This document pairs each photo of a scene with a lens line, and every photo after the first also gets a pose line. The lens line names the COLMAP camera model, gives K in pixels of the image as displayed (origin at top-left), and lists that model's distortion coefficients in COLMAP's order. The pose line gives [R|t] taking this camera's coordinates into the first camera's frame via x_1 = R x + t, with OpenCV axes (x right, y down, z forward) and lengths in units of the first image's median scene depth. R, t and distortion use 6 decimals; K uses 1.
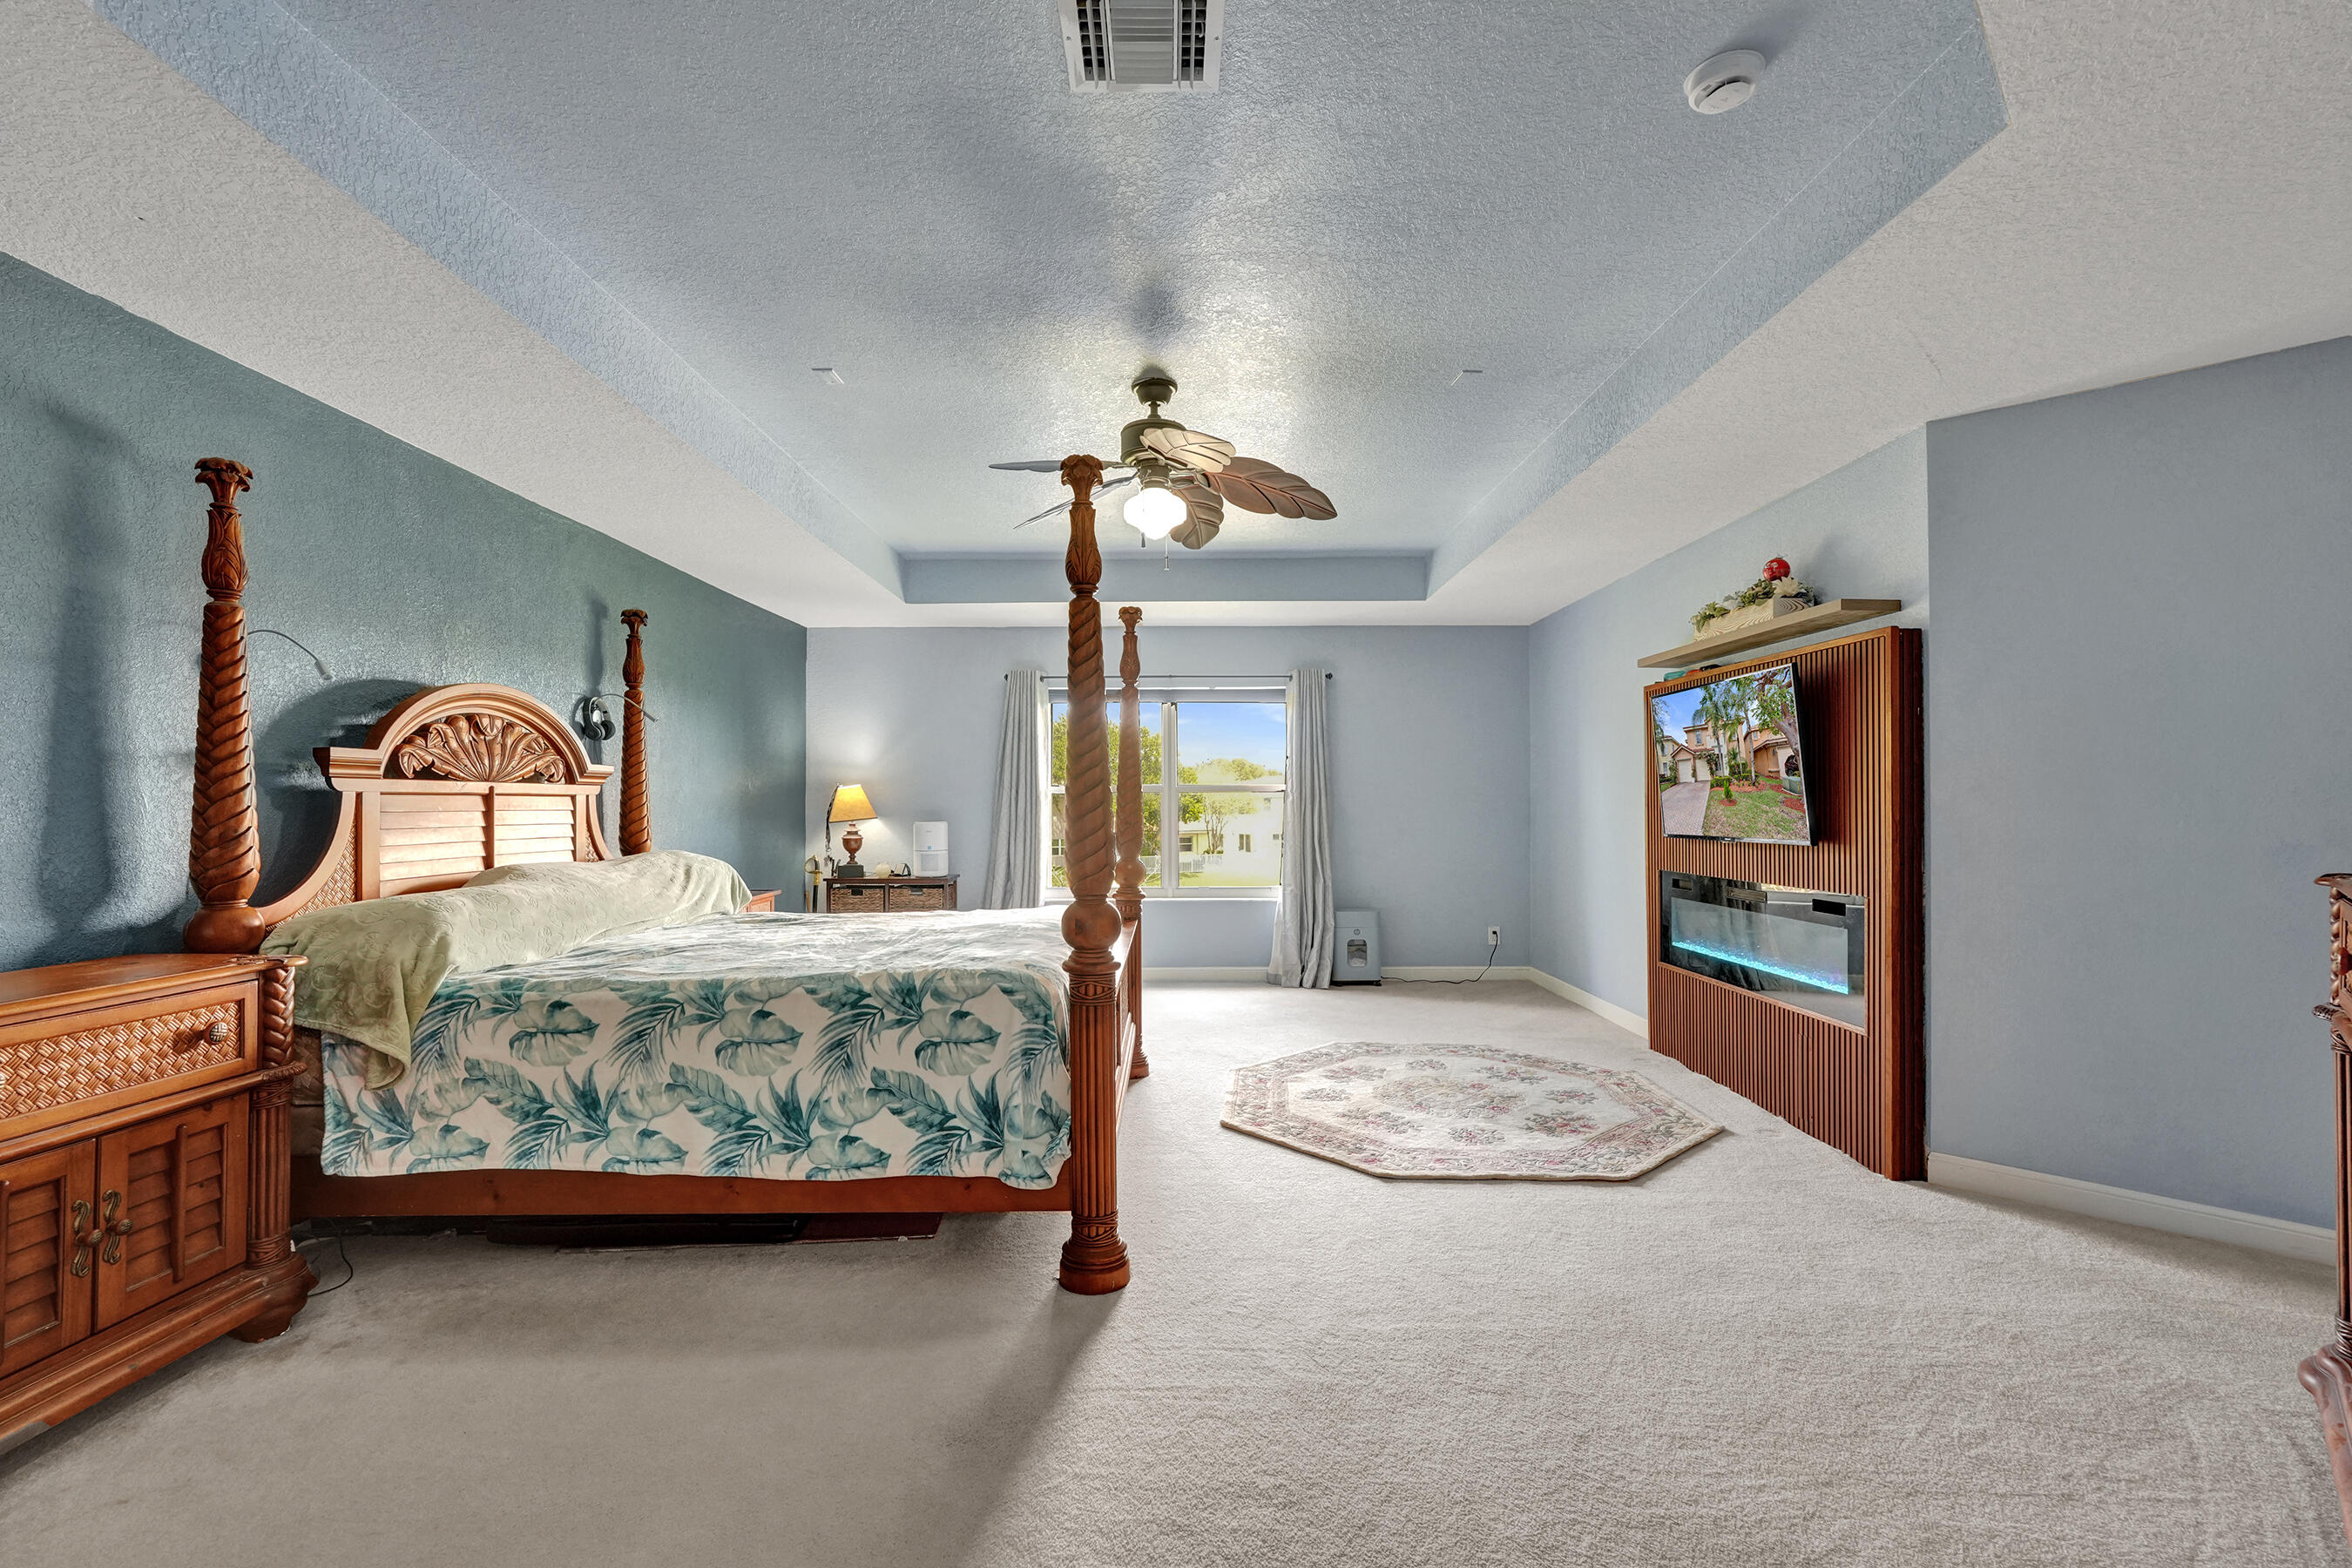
lens RADIAL K [[1040.5, 0, 1180.1], [0, 1040.5, 795.9], [0, 0, 1]] dist [-0.009299, 0.002708]
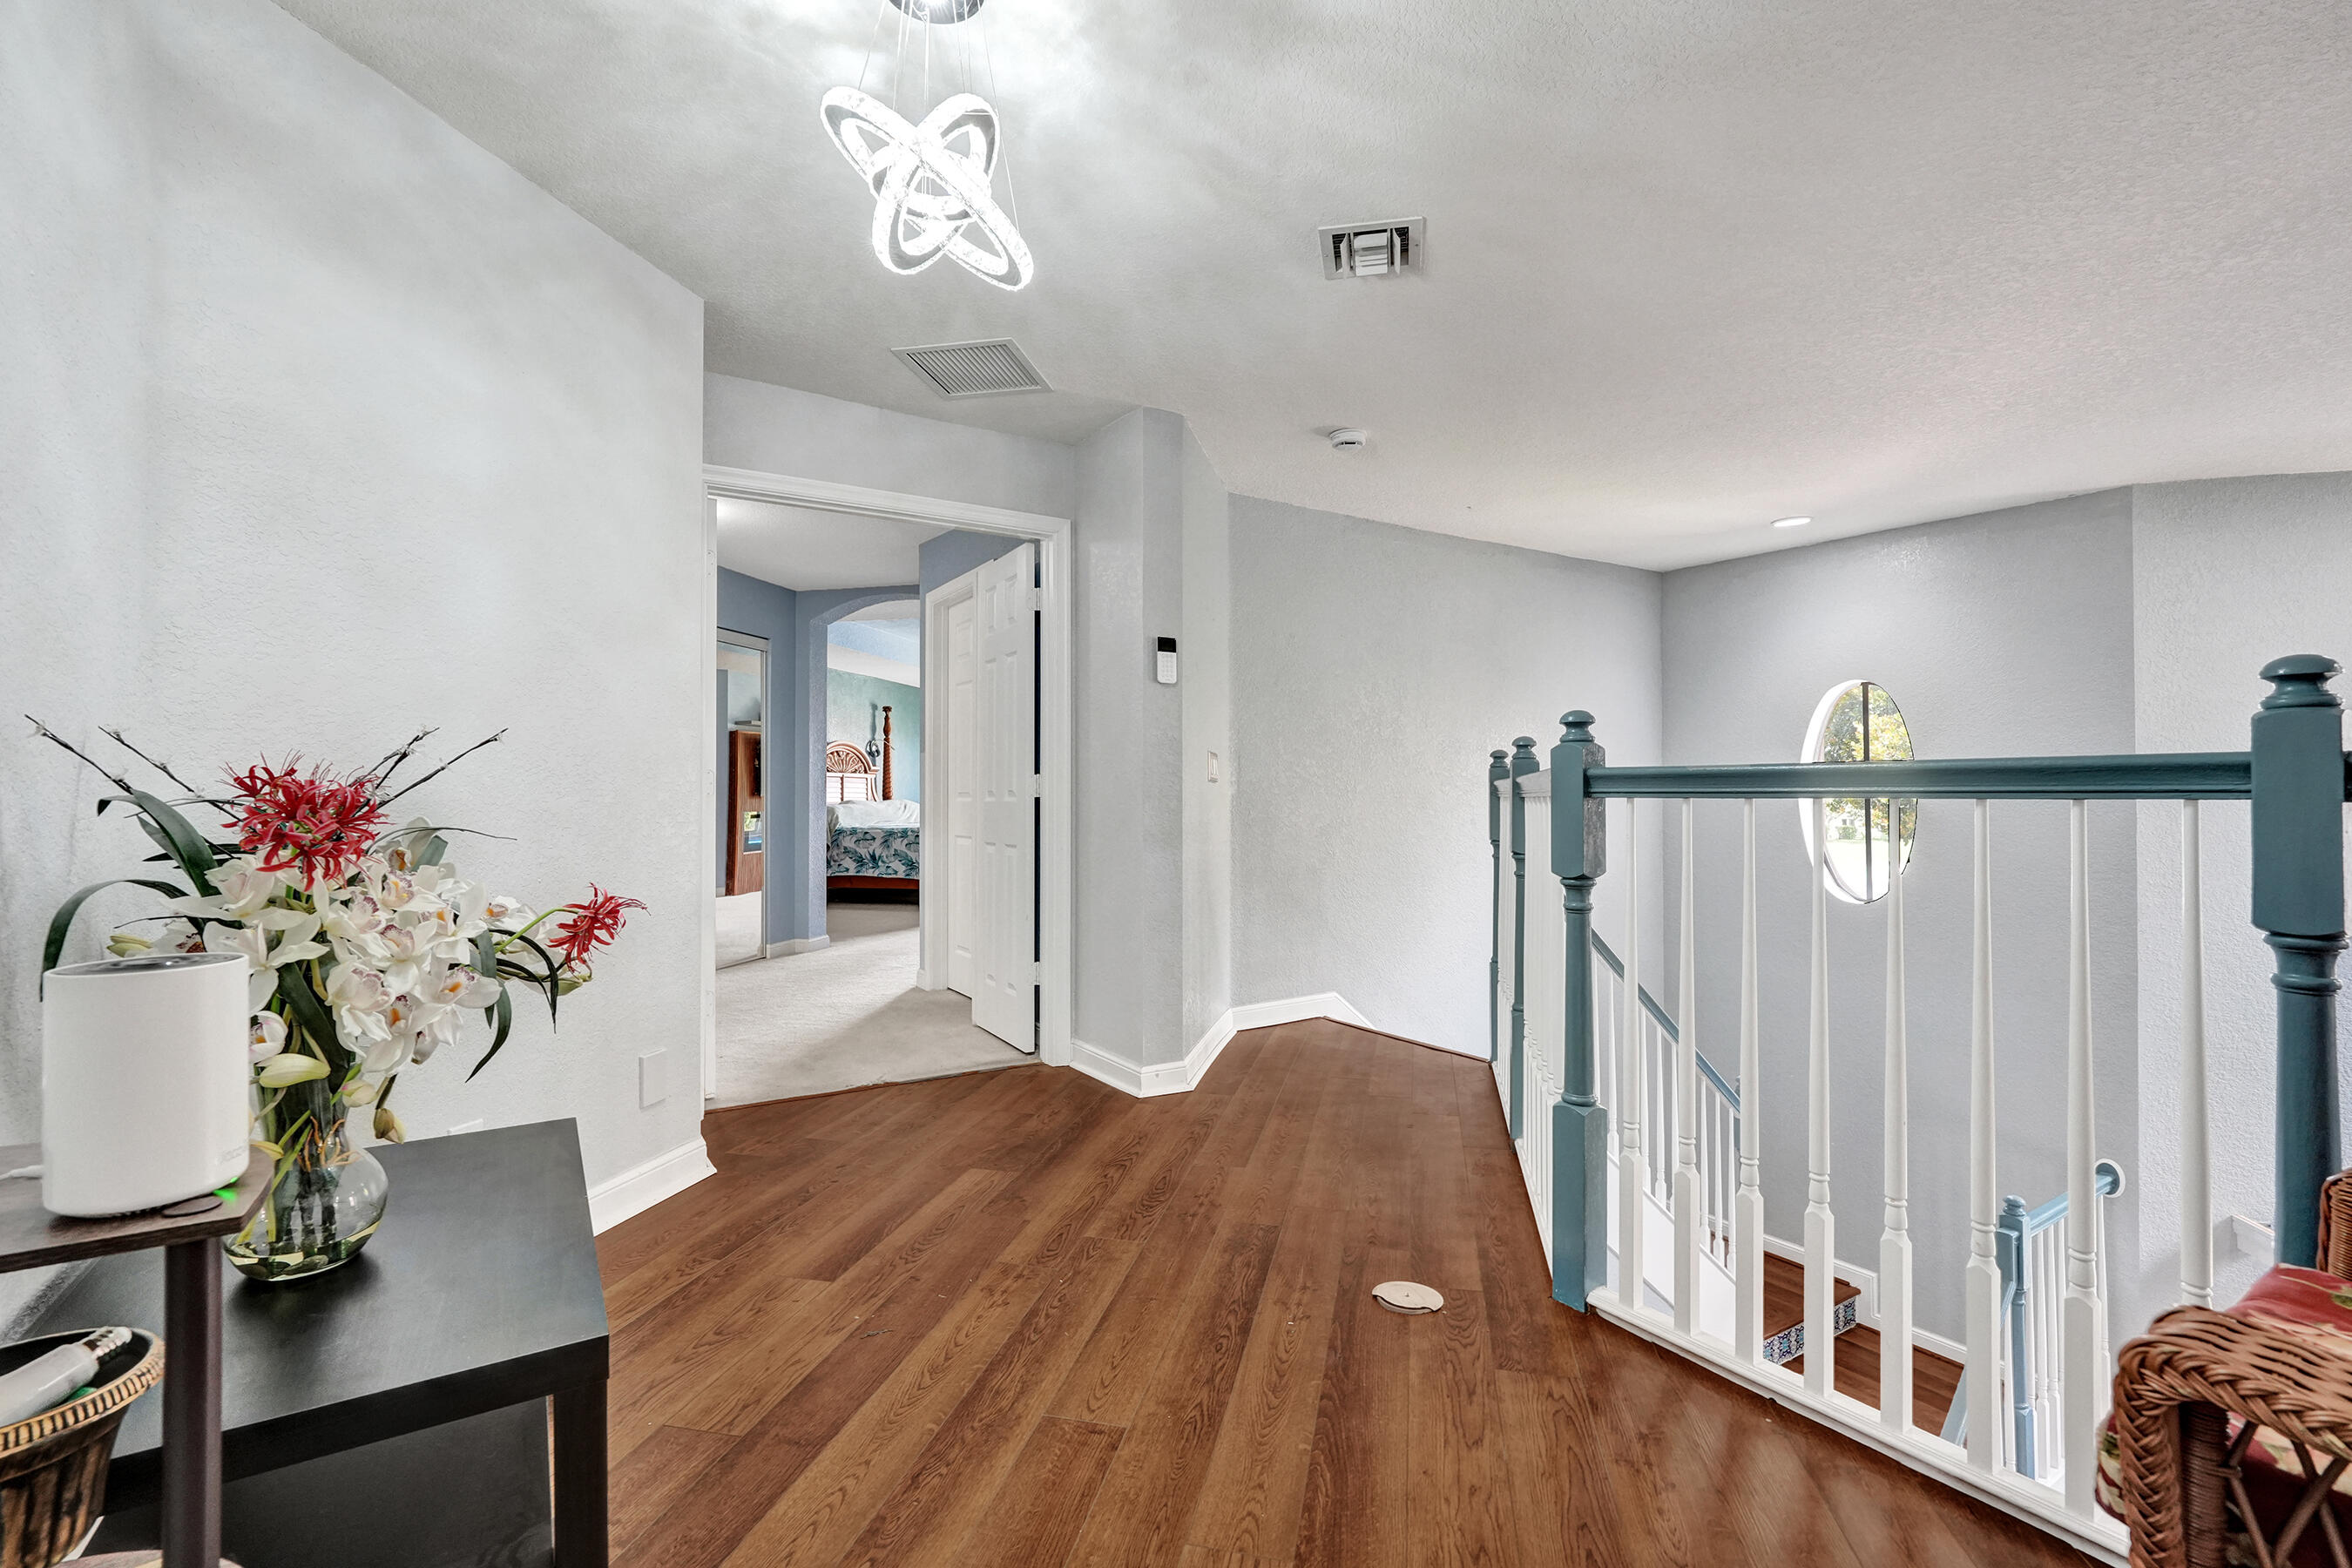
lens RADIAL K [[1040.5, 0, 1171.7], [0, 1040.5, 782.5], [0, 0, 1]] dist [-0.009299, 0.002708]
pose [[0.974164, -0.003636, -0.225813, 0.859353], [0.002903, 0.999989, -0.003579, 0.024947], [0.225823, 0.002831, 0.974164, -1.564010]]
